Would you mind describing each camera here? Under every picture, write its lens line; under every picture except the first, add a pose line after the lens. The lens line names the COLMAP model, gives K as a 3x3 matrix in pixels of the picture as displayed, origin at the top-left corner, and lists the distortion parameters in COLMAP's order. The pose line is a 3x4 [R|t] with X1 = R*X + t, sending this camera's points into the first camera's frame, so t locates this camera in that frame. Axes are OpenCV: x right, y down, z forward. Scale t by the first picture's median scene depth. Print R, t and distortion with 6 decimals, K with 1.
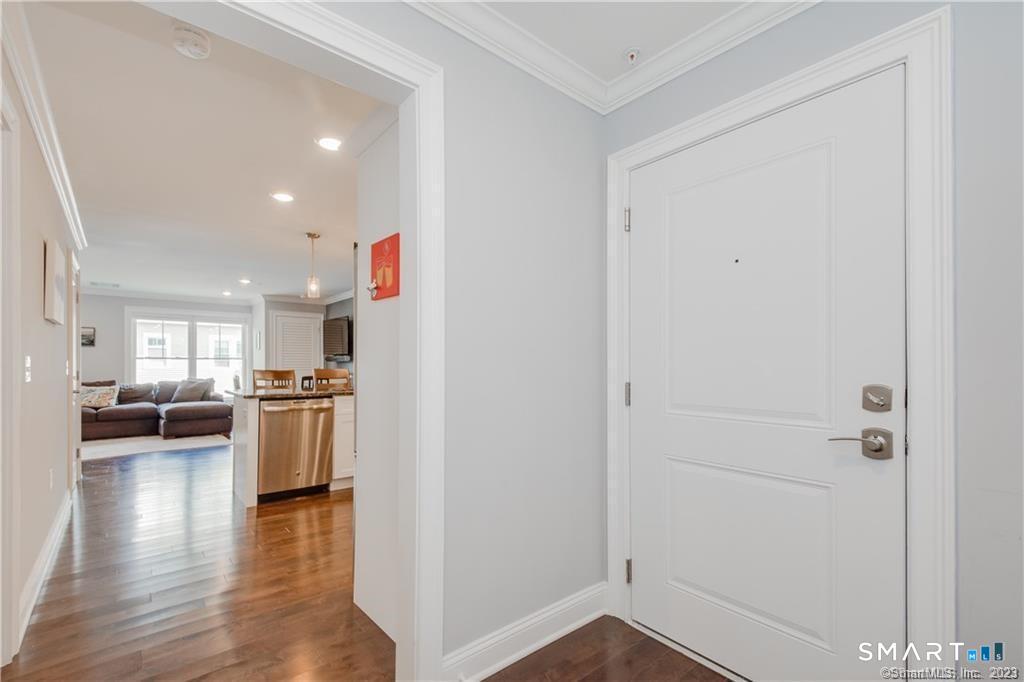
lens RADIAL K [[443.2, 0, 510.1], [0, 443.2, 361.1], [0, 0, 1]] dist [-0.007543, -0.000547]
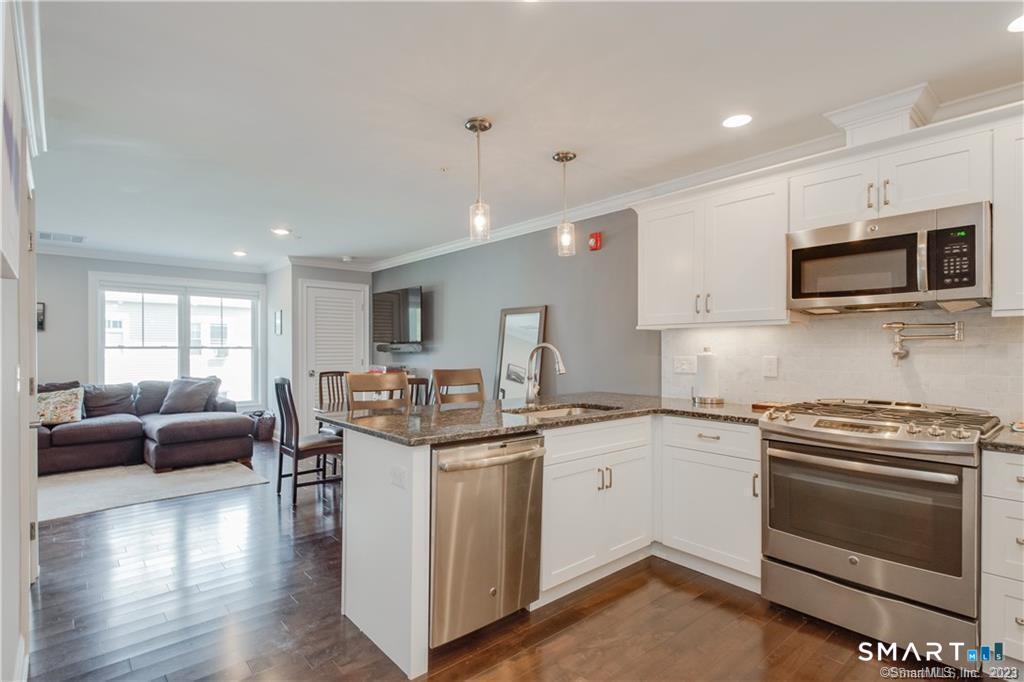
lens RADIAL K [[504.0, 0, 507.0], [0, 504.0, 351.4], [0, 0, 1]] dist [-0.000903, -0.001220]
pose [[0.999990, 0.003130, 0.003227, -0.236856], [-0.003158, 0.999959, 0.008519, -0.009484], [-0.003200, -0.008530, 0.999959, 0.223772]]
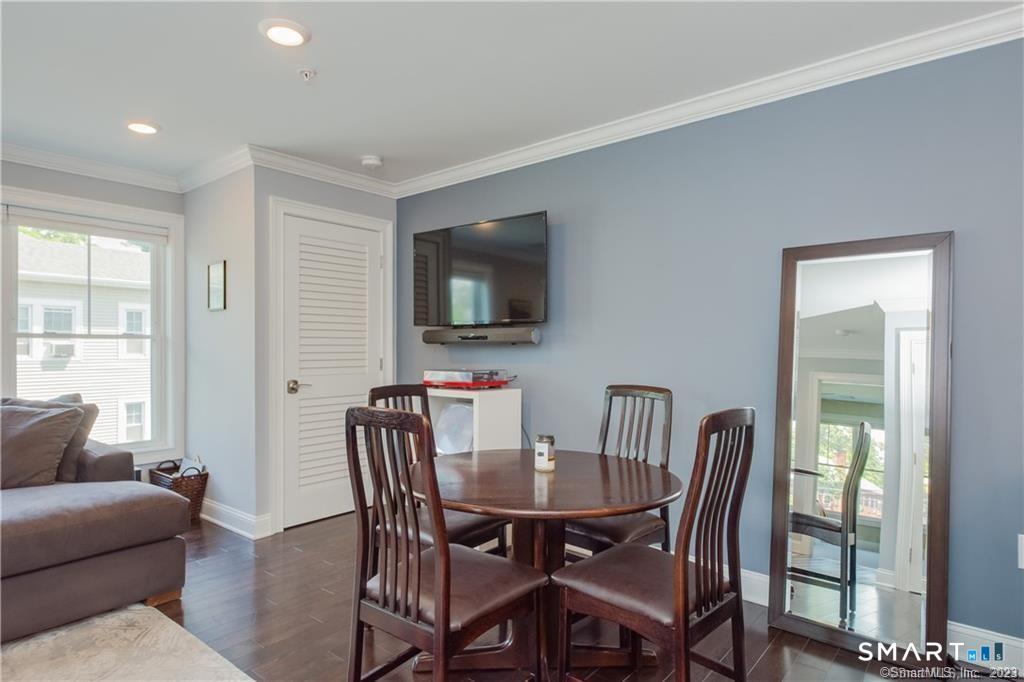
lens RADIAL K [[570.9, 0, 516.3], [0, 570.9, 348.4], [0, 0, 1]] dist [-0.003532, 0.001182]
pose [[0.986598, 0.005061, 0.163093, -0.462851], [-0.005571, 0.999981, 0.002670, 0.001478], [-0.163076, -0.003542, 0.986607, 0.579699]]
